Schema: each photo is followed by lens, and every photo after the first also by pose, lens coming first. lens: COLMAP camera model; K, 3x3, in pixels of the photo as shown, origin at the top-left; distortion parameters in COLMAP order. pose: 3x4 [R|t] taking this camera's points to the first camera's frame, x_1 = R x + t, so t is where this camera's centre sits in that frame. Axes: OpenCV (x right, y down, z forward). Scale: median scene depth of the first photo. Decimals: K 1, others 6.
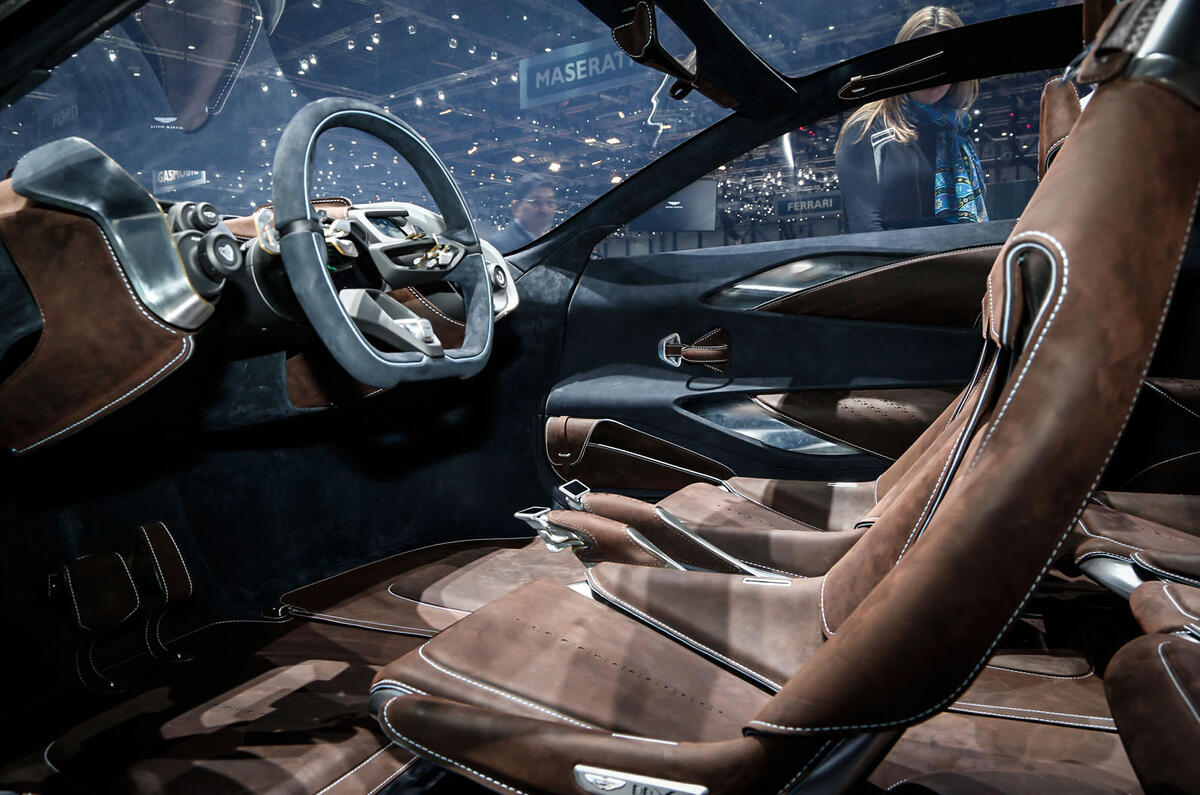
lens RADIAL K [[950.7, 0, 599.0], [0, 950.7, 395.7], [0, 0, 1]] dist [-0.068321, 0.038405]
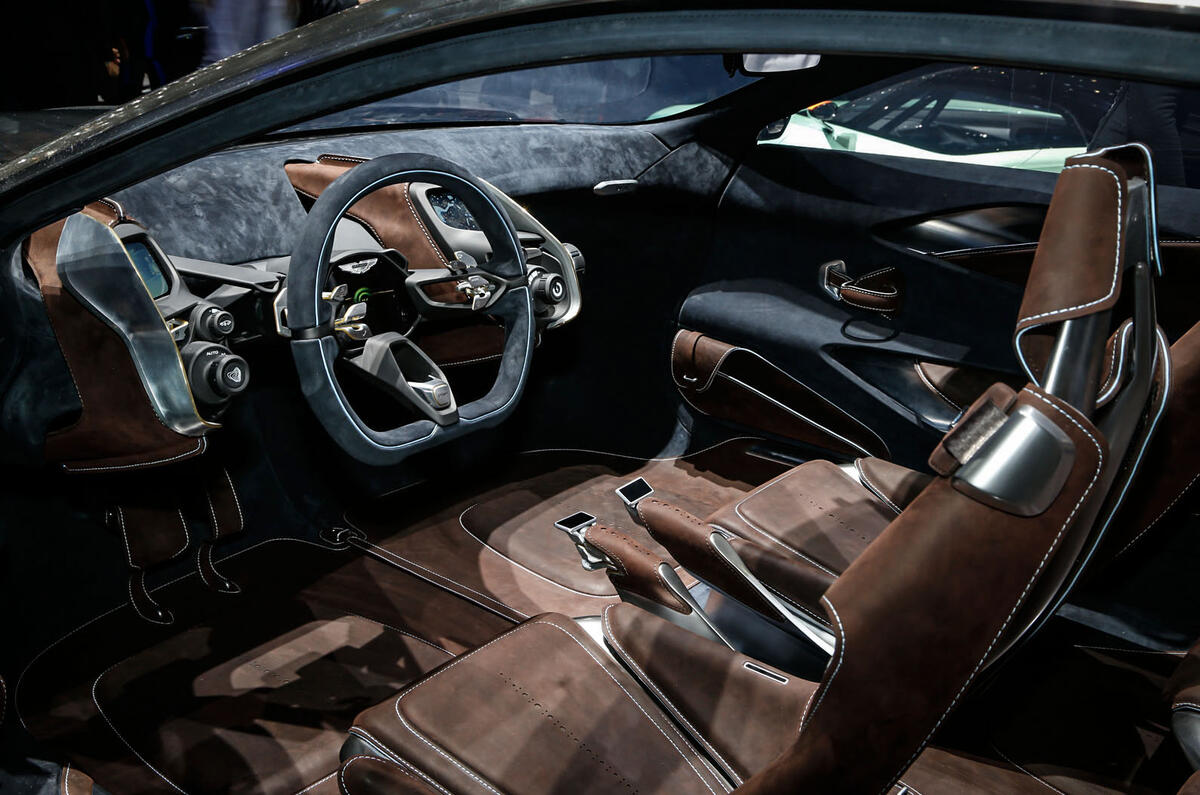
lens RADIAL K [[1438.7, 0, 602.2], [0, 1438.7, 400.5], [0, 0, 1]] dist [0.066096, 0.000000]
pose [[0.961888, 0.169681, -0.214429, 0.250296], [-0.104082, 0.952346, 0.286714, -0.418770], [0.252861, -0.253468, 0.933711, -0.315009]]
